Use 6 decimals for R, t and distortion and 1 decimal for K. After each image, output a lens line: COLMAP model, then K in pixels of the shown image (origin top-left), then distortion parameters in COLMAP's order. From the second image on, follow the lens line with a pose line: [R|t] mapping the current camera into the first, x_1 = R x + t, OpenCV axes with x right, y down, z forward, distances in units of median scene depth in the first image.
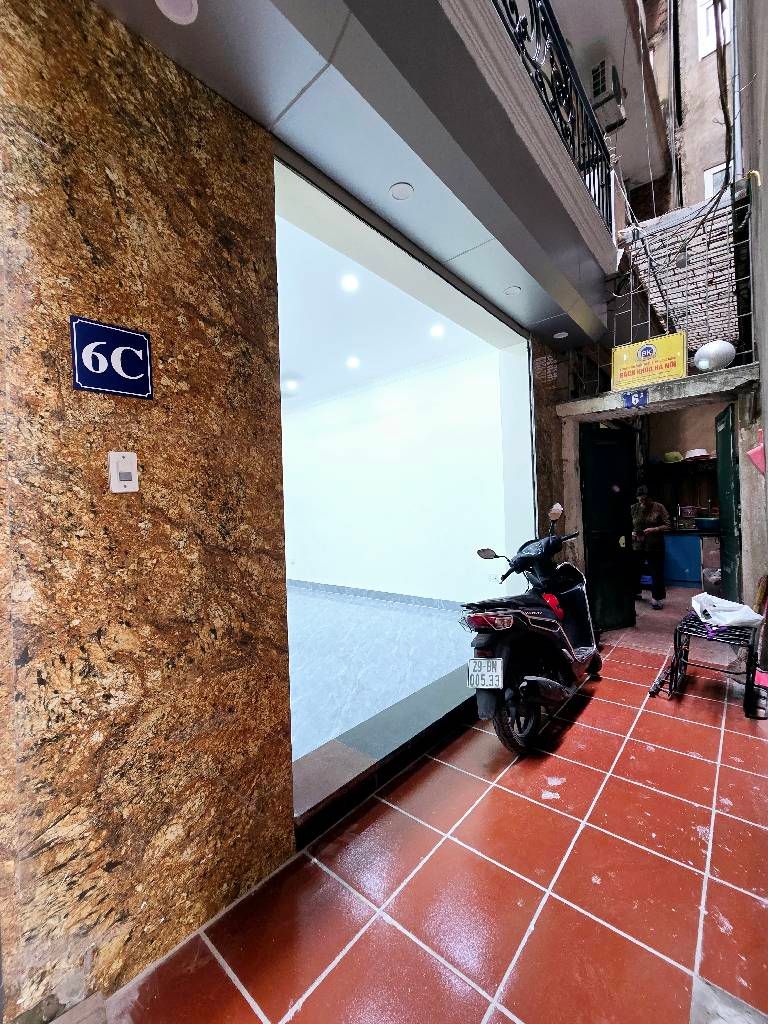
lens RADIAL K [[421.6, 0, 384.5], [0, 421.6, 510.1], [0, 0, 1]] dist [-0.009182, 0.003743]
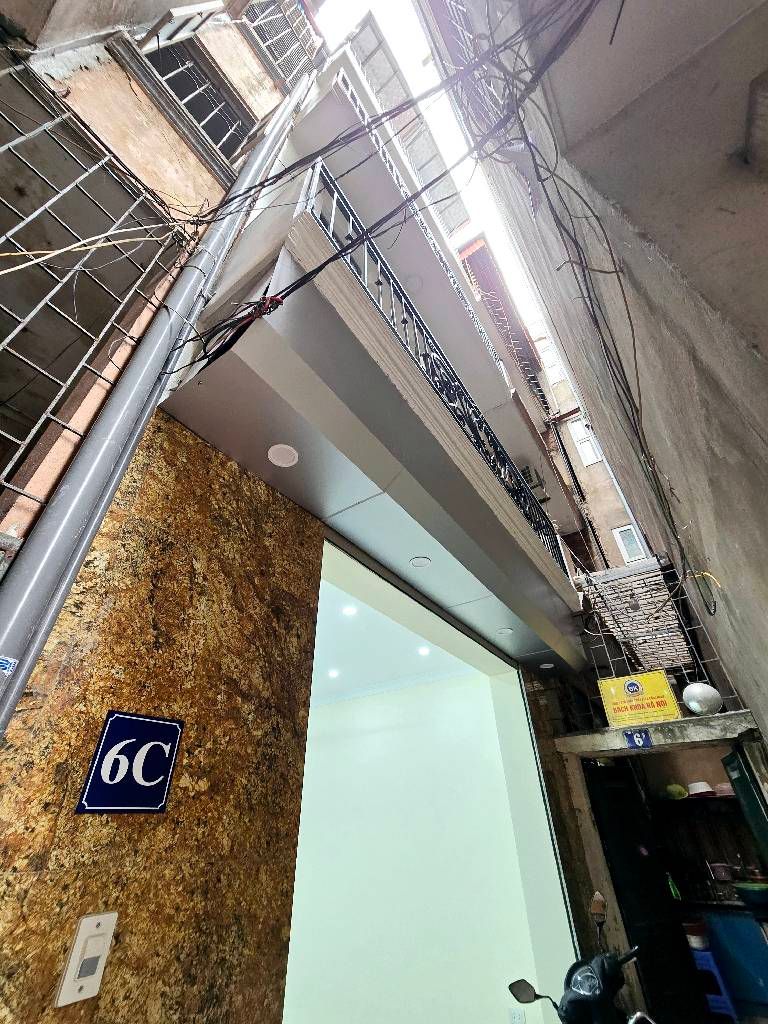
lens RADIAL K [[421.6, 0, 379.4], [0, 421.6, 510.8], [0, 0, 1]] dist [-0.009182, 0.003743]
pose [[0.994604, 0.081221, 0.064540, -0.219535], [-0.025666, 0.795434, -0.605496, -0.220146], [-0.100516, 0.600573, 0.793227, -0.000792]]
